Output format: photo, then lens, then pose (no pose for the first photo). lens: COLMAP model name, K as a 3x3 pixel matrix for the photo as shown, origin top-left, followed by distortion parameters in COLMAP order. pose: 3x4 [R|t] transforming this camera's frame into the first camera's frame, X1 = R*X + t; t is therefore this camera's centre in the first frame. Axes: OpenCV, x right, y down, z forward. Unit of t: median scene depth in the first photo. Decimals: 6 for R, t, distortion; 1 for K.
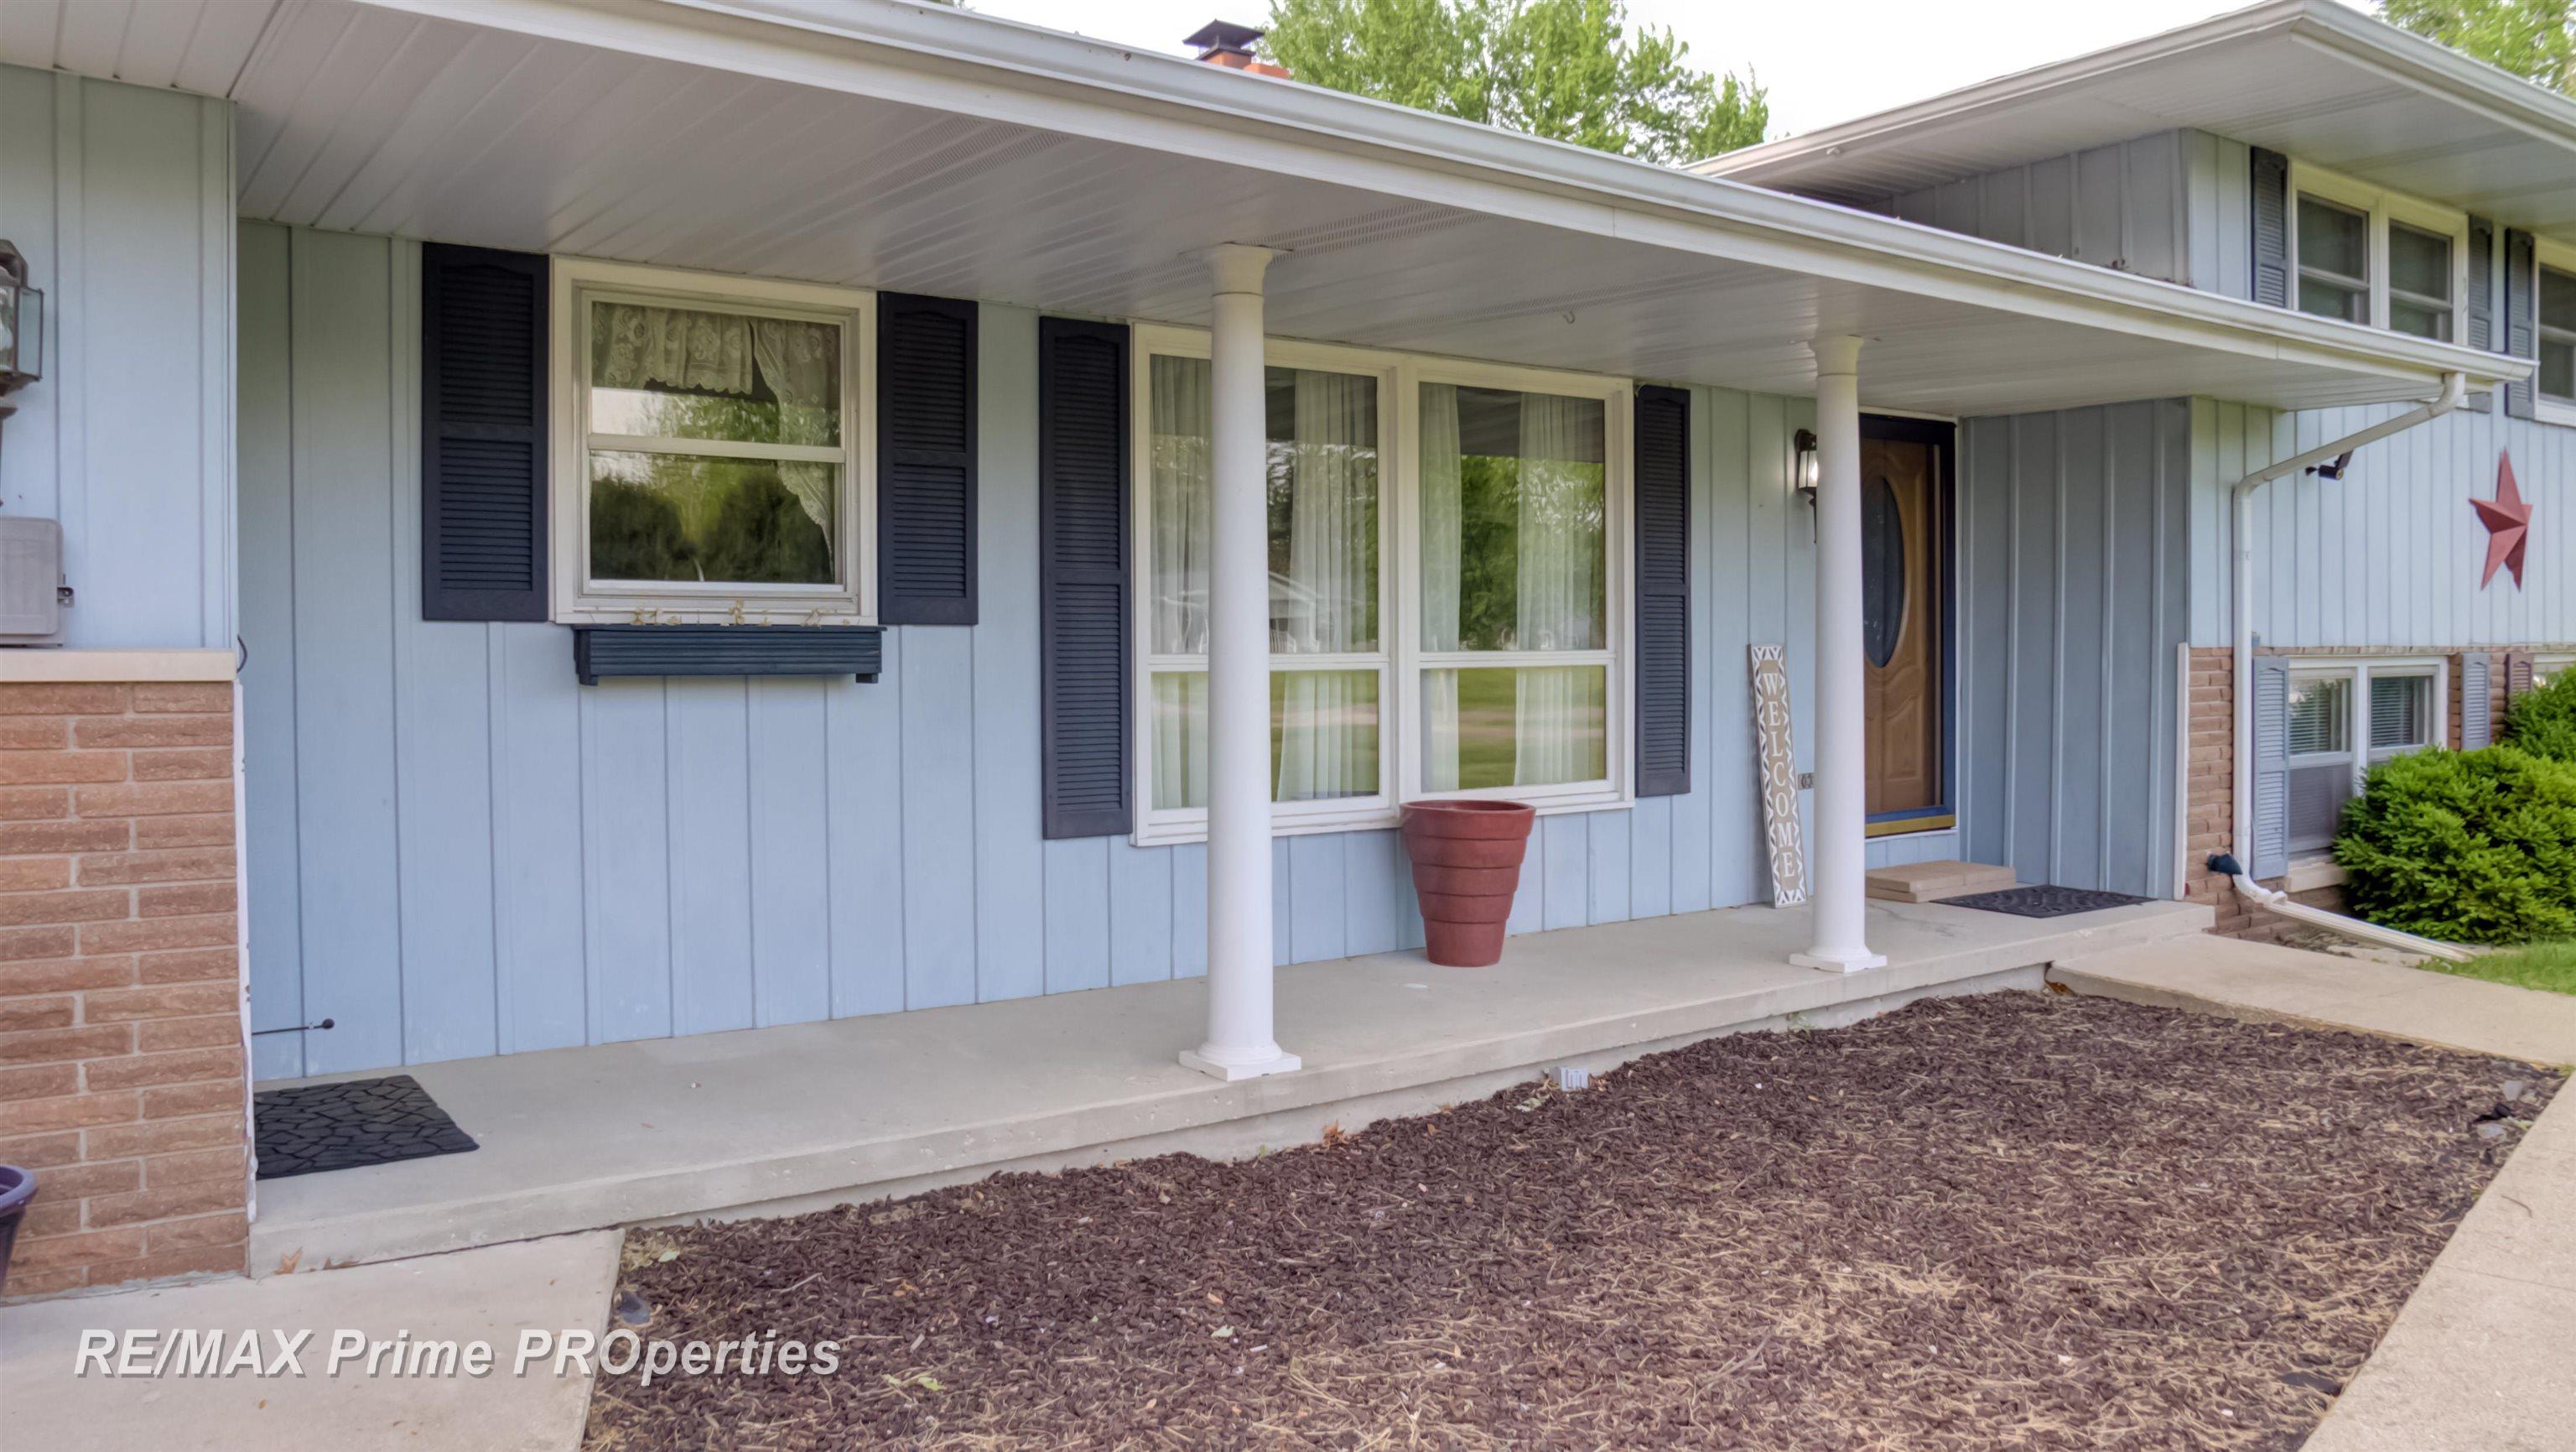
lens RADIAL K [[1841.9, 0, 1297.7], [0, 1841.9, 688.0], [0, 0, 1]] dist [-0.072743, 0.009589]
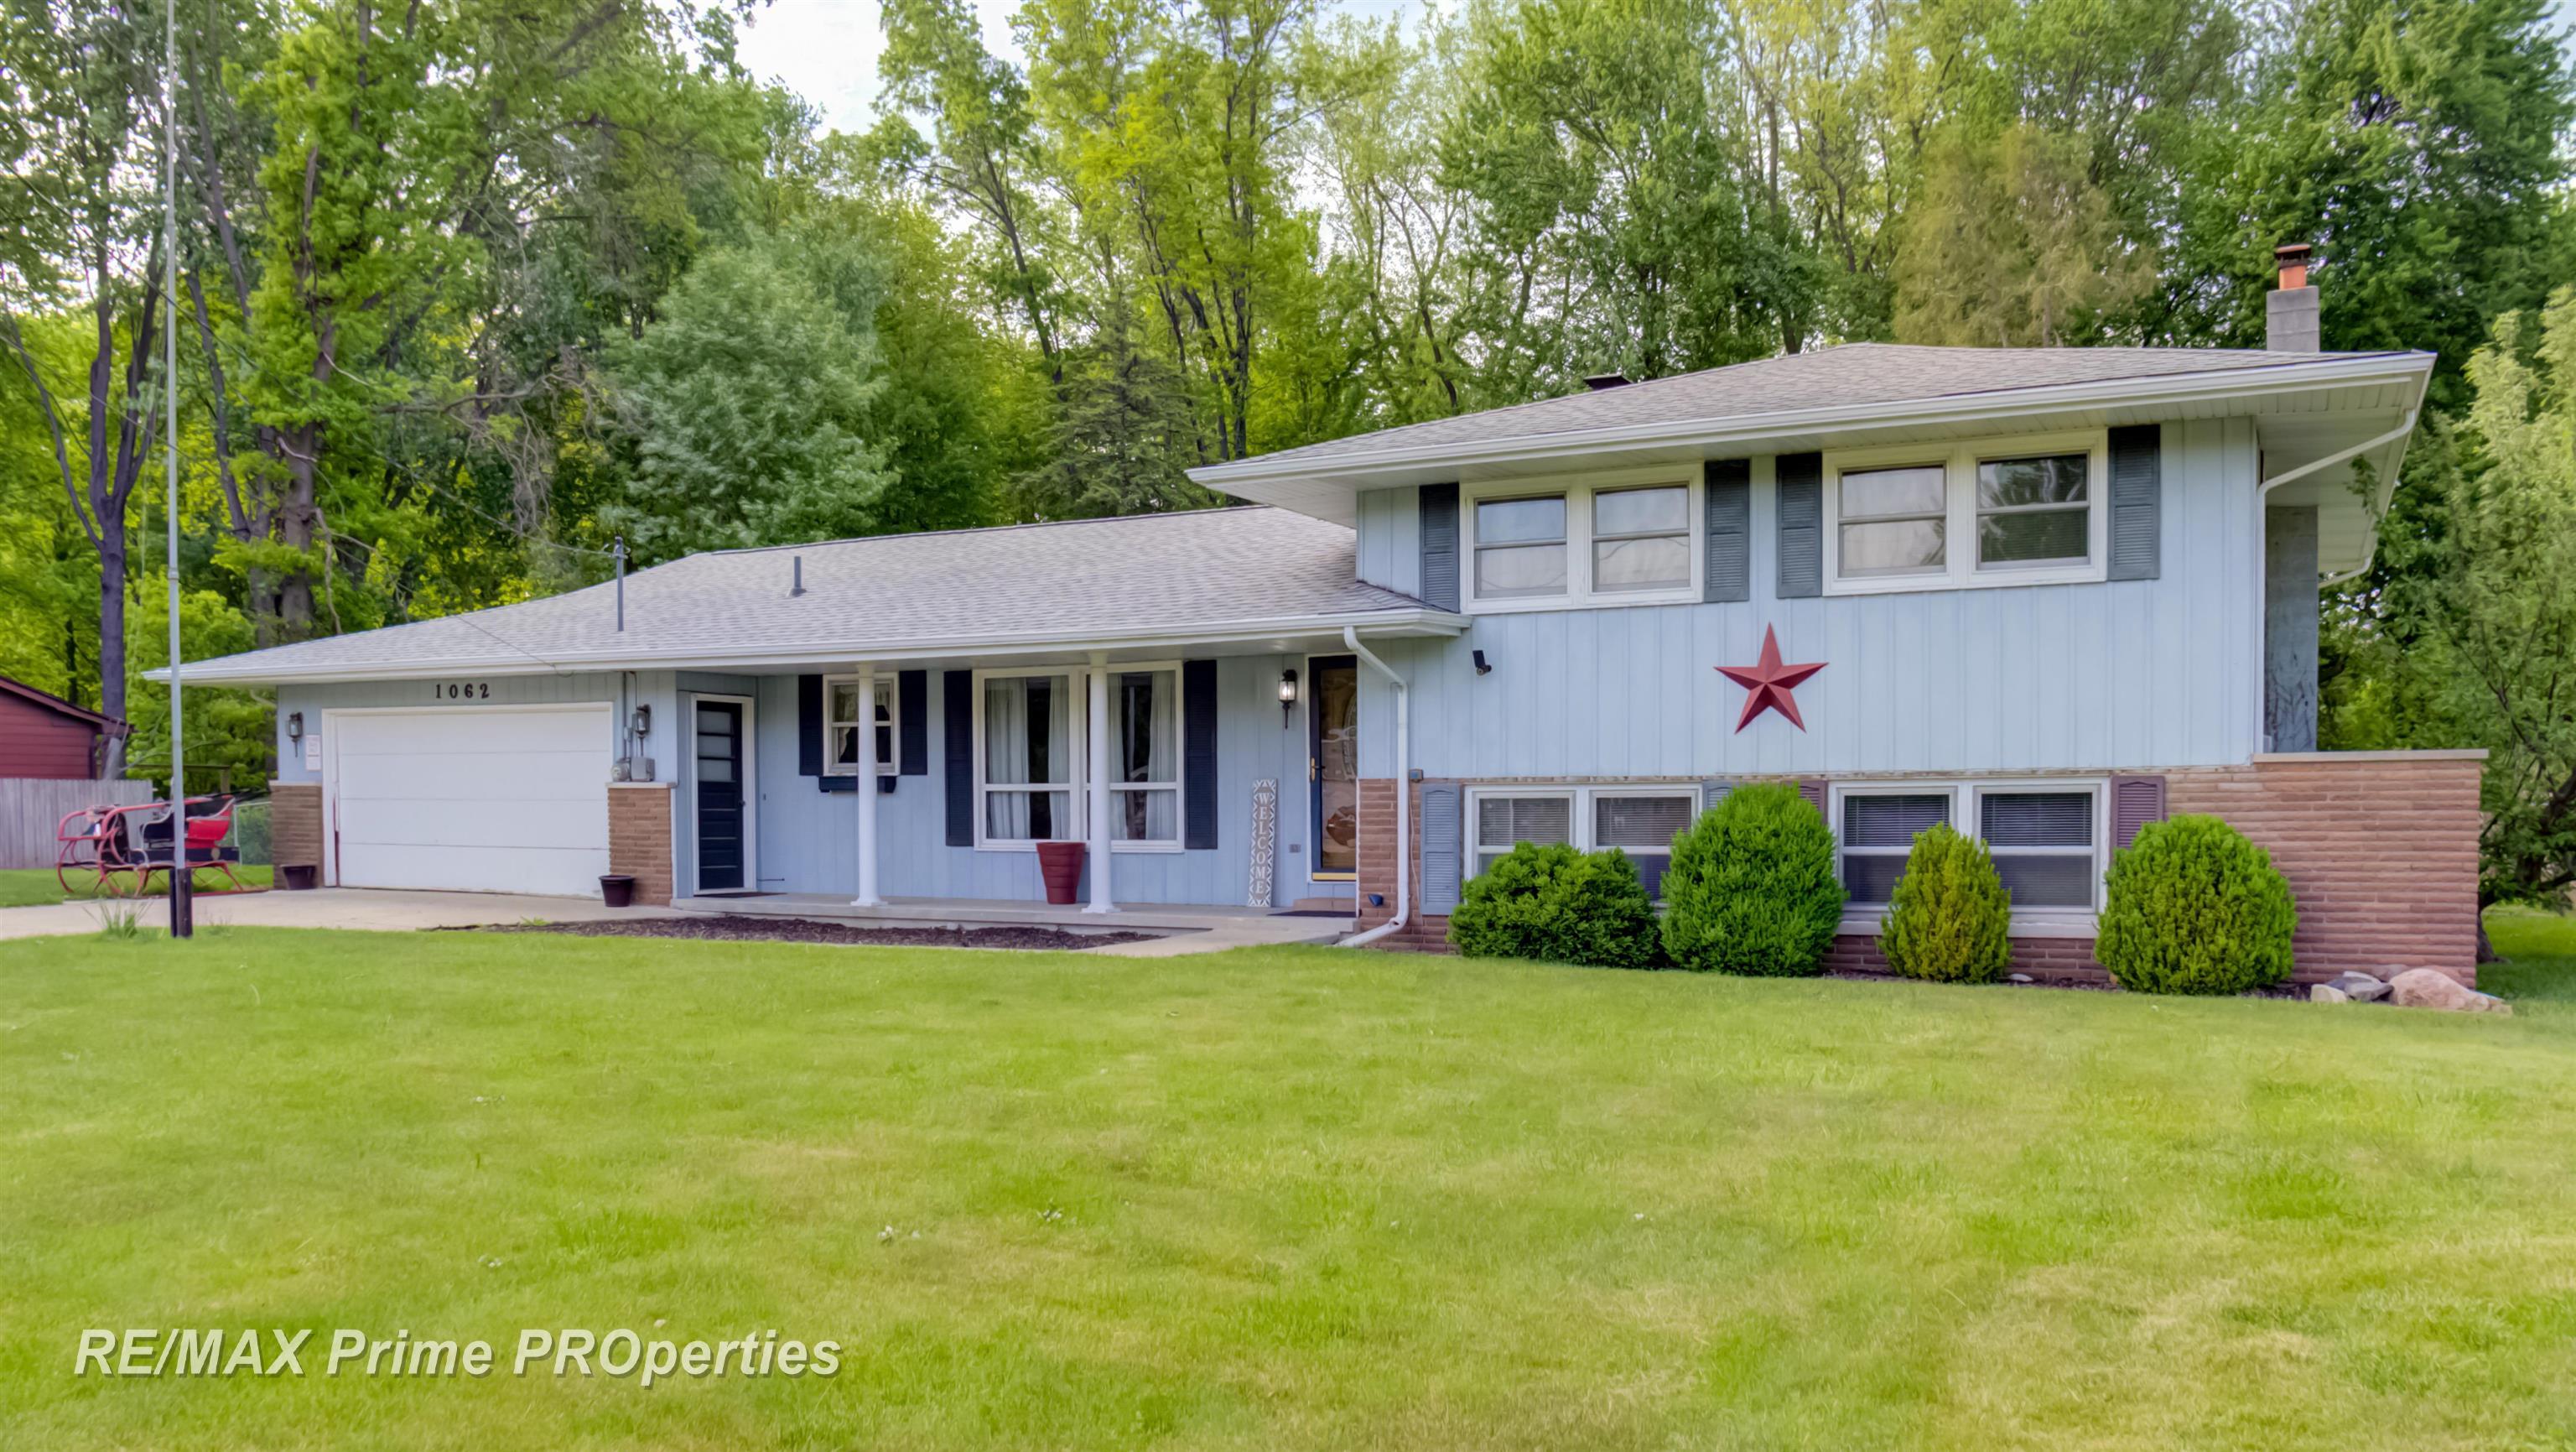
lens RADIAL K [[1979.3, 0, 1267.7], [0, 1979.3, 798.8], [0, 0, 1]] dist [-0.060663, -0.007839]
pose [[0.436809, 0.001156, -0.899554, 2.671126], [-0.018889, 0.999790, -0.007888, 0.018304], [0.899356, 0.020438, 0.436739, 0.052248]]
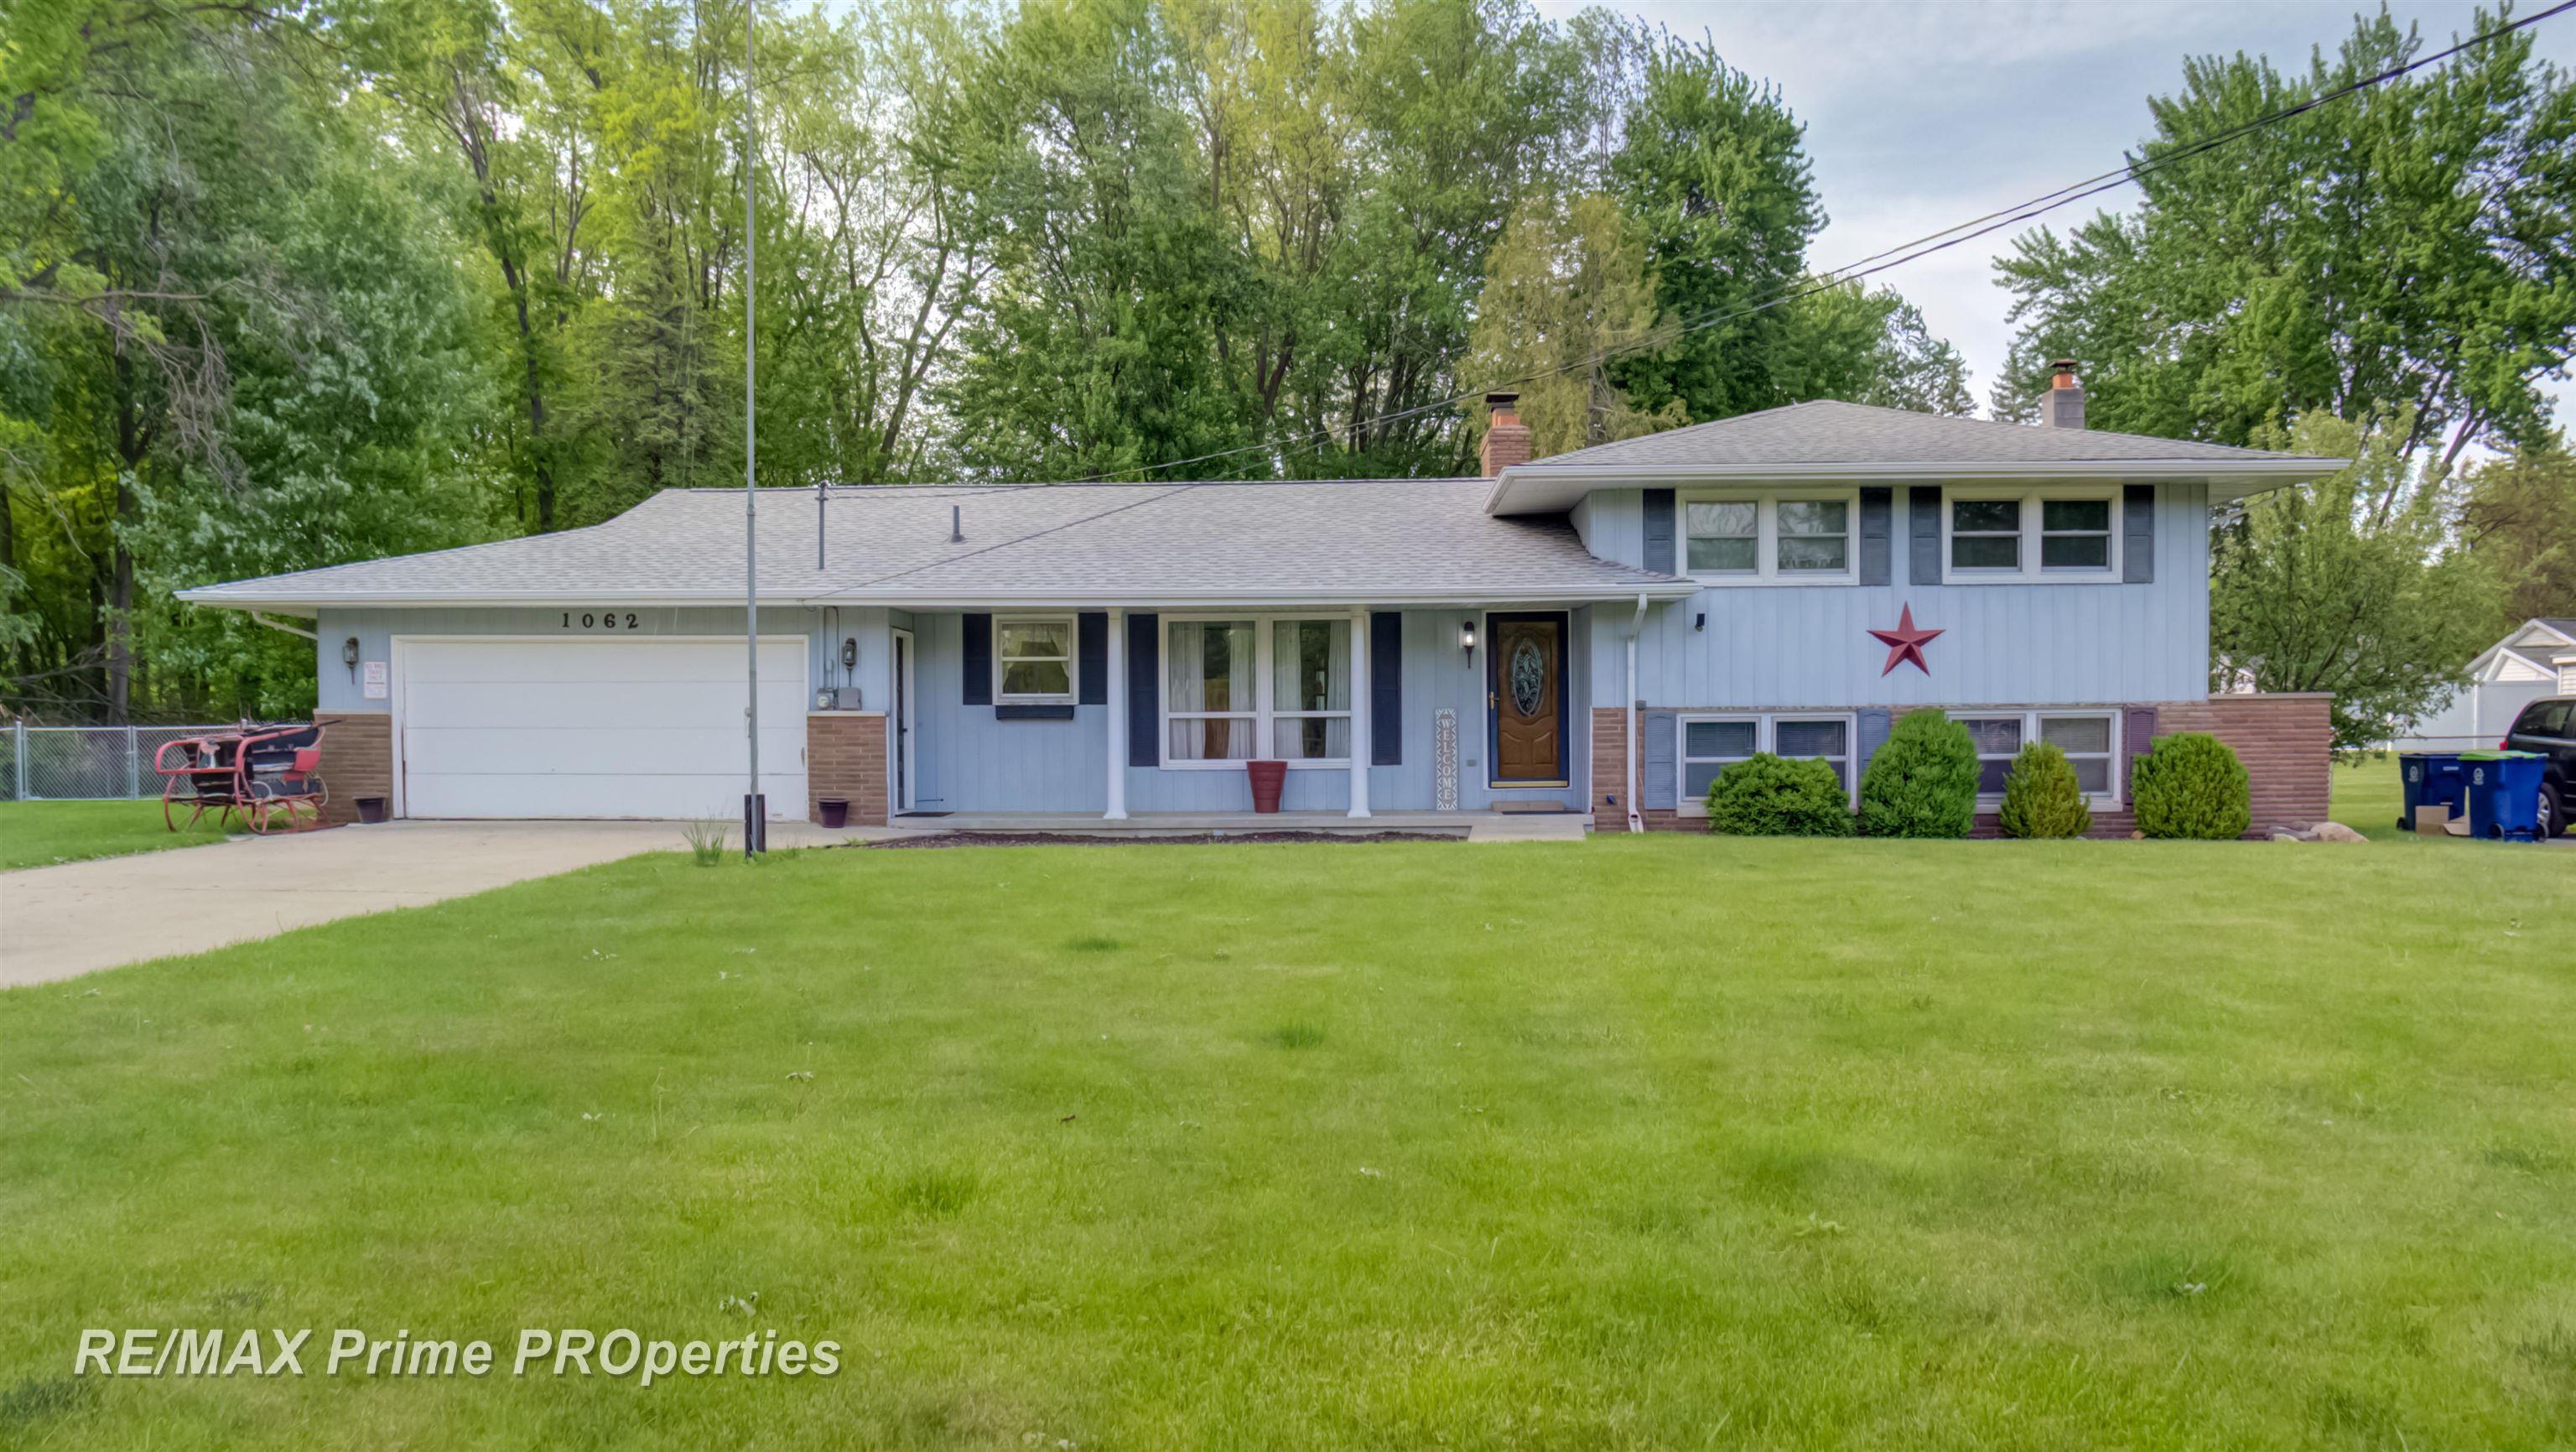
lens RADIAL K [[1841.9, 0, 1295.6], [0, 1841.9, 744.0], [0, 0, 1]] dist [-0.072743, 0.009589]
pose [[0.796241, 0.002935, -0.604972, 1.966720], [-0.009729, 0.999921, -0.007953, 0.057954], [0.604901, 0.012219, 0.796207, -1.401201]]
